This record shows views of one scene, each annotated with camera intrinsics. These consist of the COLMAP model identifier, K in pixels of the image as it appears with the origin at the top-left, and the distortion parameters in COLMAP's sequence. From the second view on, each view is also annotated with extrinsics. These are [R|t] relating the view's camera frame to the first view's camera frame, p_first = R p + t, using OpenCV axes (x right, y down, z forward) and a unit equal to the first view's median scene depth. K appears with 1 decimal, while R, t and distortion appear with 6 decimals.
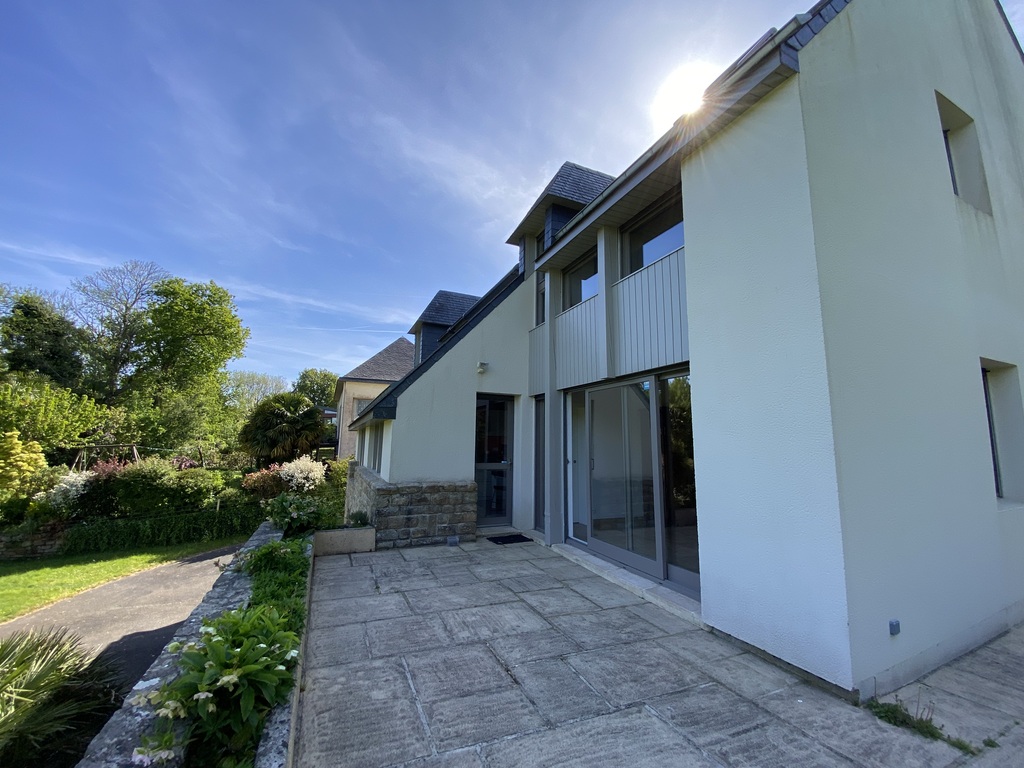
lens RADIAL K [[416.0, 0, 511.7], [0, 416.0, 380.7], [0, 0, 1]] dist [0.011989, -0.005127]
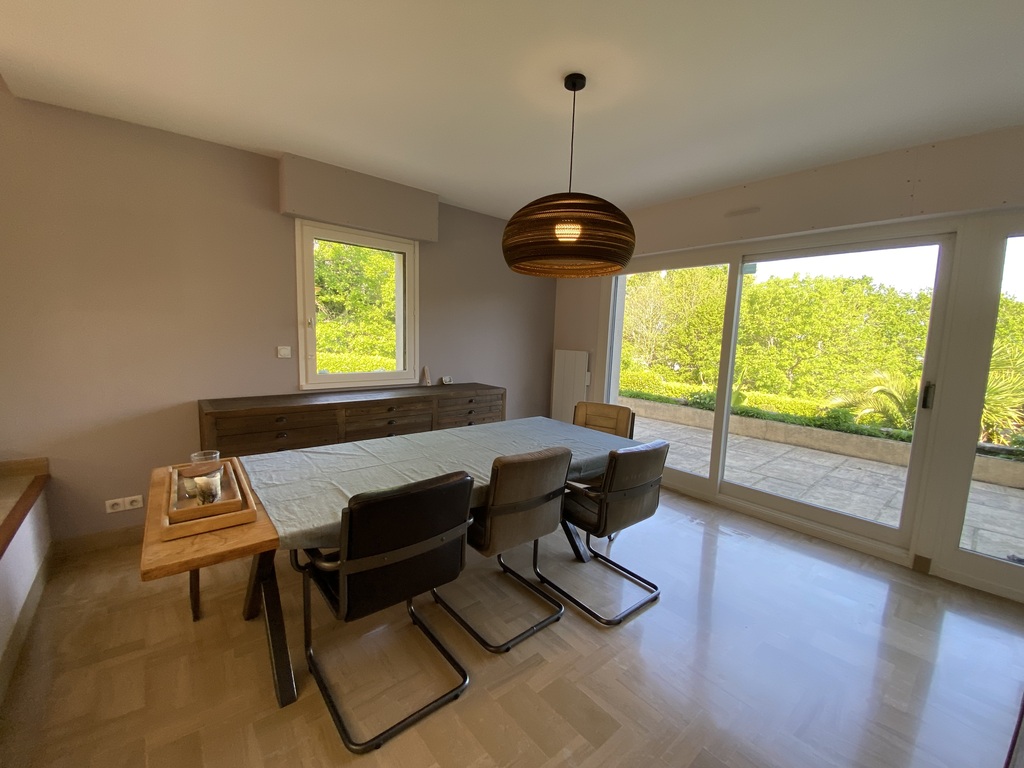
lens RADIAL K [[416.0, 0, 507.8], [0, 416.0, 383.0], [0, 0, 1]] dist [0.011989, -0.005127]
pose [[-0.961963, -0.006310, -0.273107, 1.020805], [0.002249, 0.999516, -0.031014, 0.275770], [0.273170, -0.030448, -0.961484, 1.911305]]
